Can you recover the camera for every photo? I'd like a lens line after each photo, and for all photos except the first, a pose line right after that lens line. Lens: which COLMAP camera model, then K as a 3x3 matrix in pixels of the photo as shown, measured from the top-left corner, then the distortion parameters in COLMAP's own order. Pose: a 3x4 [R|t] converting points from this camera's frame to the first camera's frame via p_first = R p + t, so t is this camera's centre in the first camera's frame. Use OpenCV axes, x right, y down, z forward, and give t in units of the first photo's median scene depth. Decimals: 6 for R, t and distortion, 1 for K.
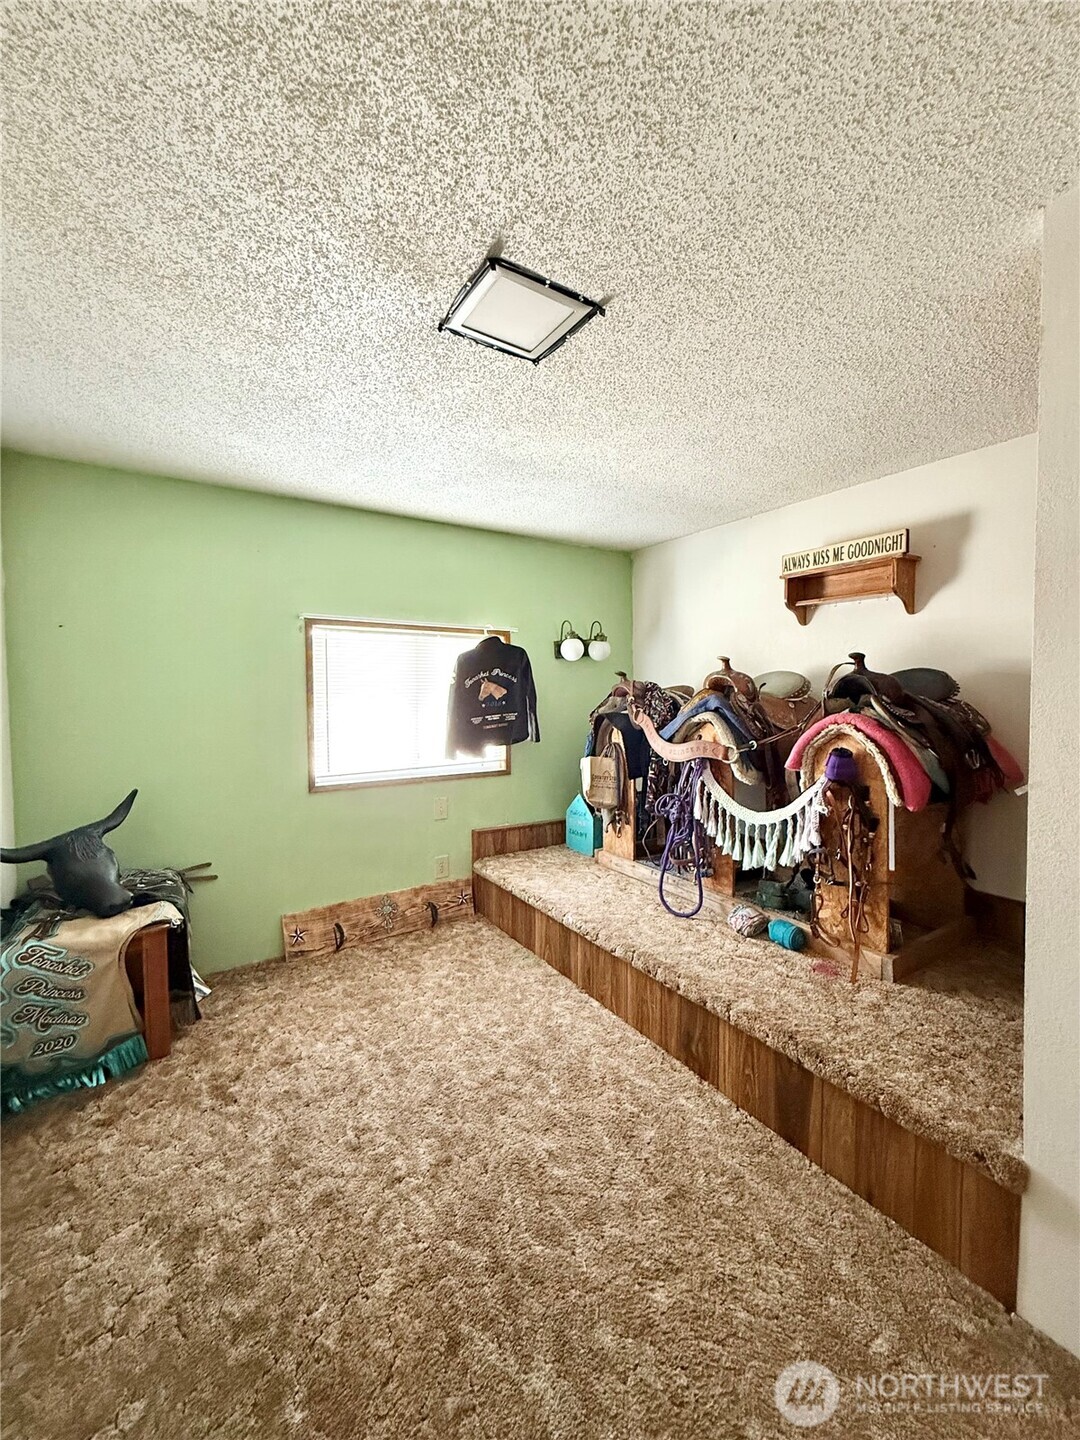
lens RADIAL K [[575.3, 0, 540.9], [0, 575.3, 717.5], [0, 0, 1]] dist [-0.003014, 0.000097]
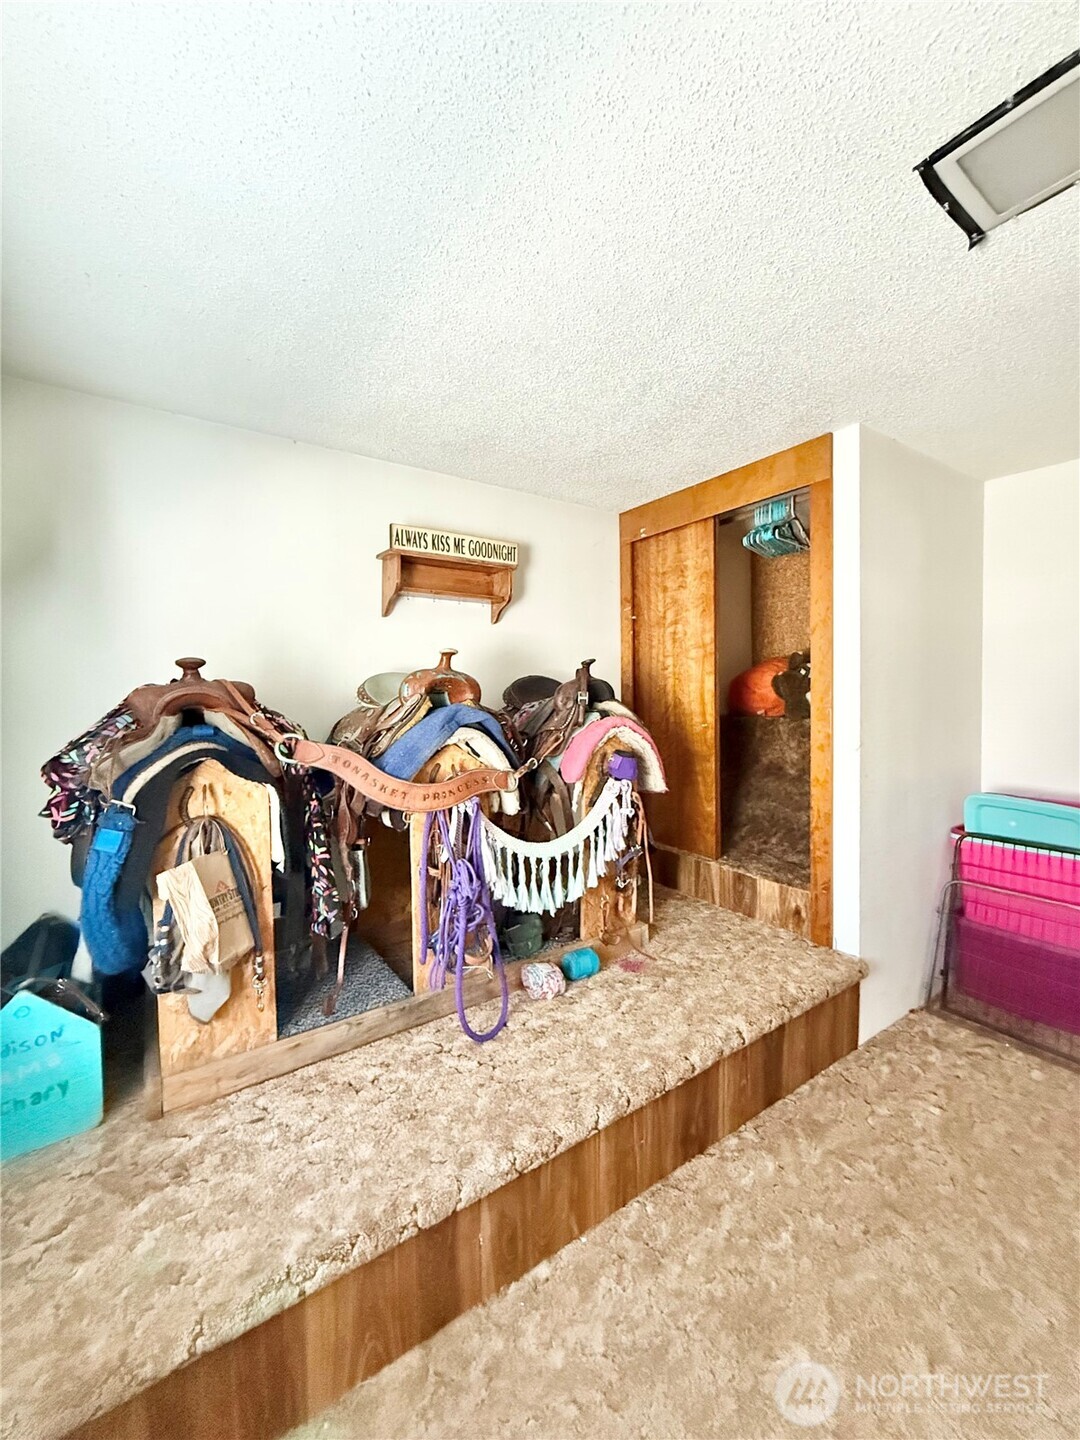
lens RADIAL K [[575.3, 0, 540.6], [0, 575.3, 711.1], [0, 0, 1]] dist [-0.003014, 0.000097]
pose [[-0.034848, -0.031841, 0.998885, -0.423614], [0.057751, 0.997758, 0.033820, -0.049971], [-0.997723, 0.058865, -0.032931, 0.968983]]
